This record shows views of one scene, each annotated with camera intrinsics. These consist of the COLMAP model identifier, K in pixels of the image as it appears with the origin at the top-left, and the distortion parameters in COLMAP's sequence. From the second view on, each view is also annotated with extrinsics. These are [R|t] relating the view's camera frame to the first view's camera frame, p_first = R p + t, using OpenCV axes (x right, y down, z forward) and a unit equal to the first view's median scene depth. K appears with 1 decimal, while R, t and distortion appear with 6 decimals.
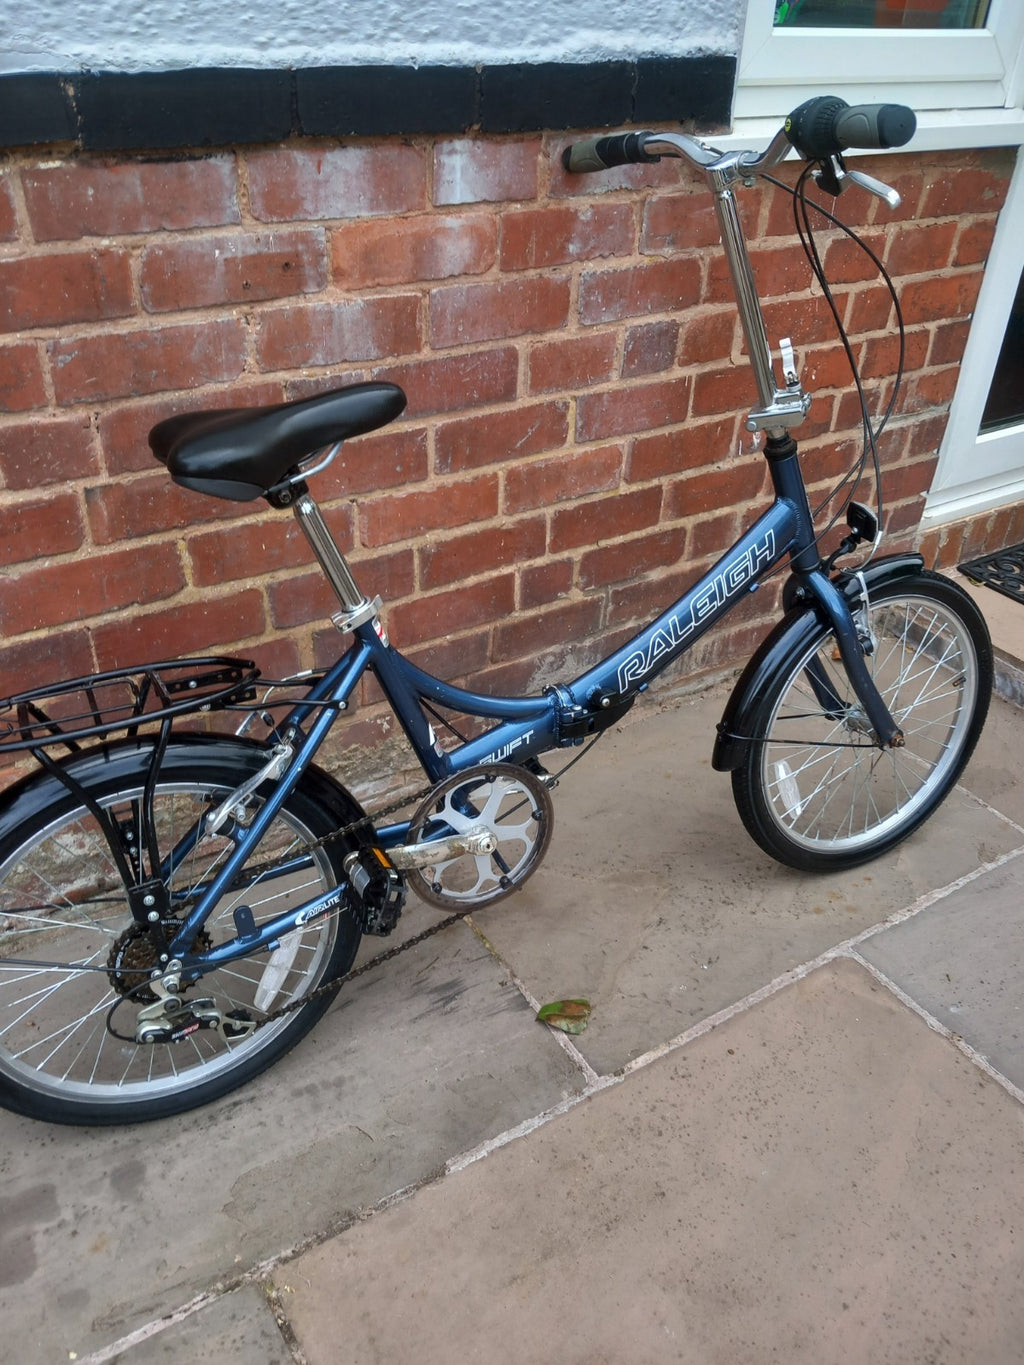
lens RADIAL K [[1070.0, 0, 500.2], [0, 1070.0, 694.0], [0, 0, 1]] dist [0.011867, -0.015946]
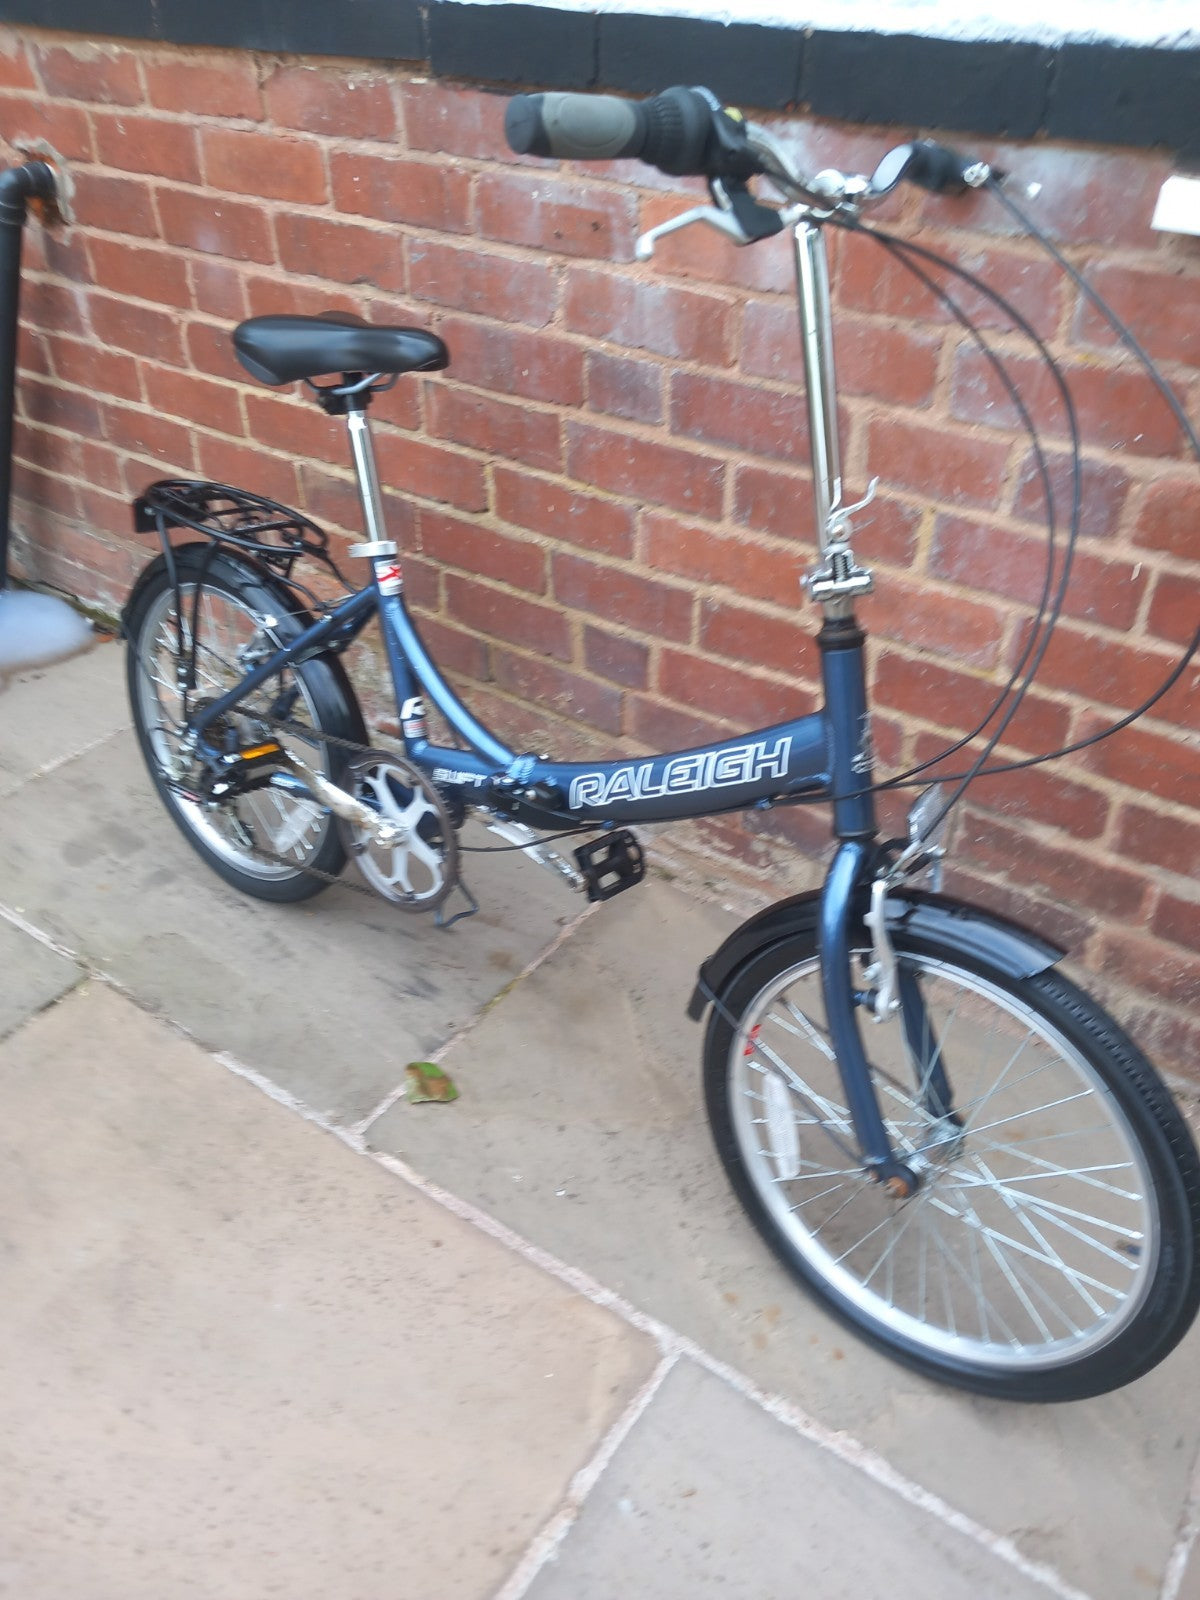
lens RADIAL K [[1254.2, 0, 591.6], [0, 1254.2, 806.8], [0, 0, 1]] dist [0.011867, -0.015946]
pose [[0.393963, 0.530227, -0.750768, 0.839666], [-0.523108, 0.800978, 0.291189, -0.285983], [0.755746, 0.278015, 0.592922, 0.445491]]
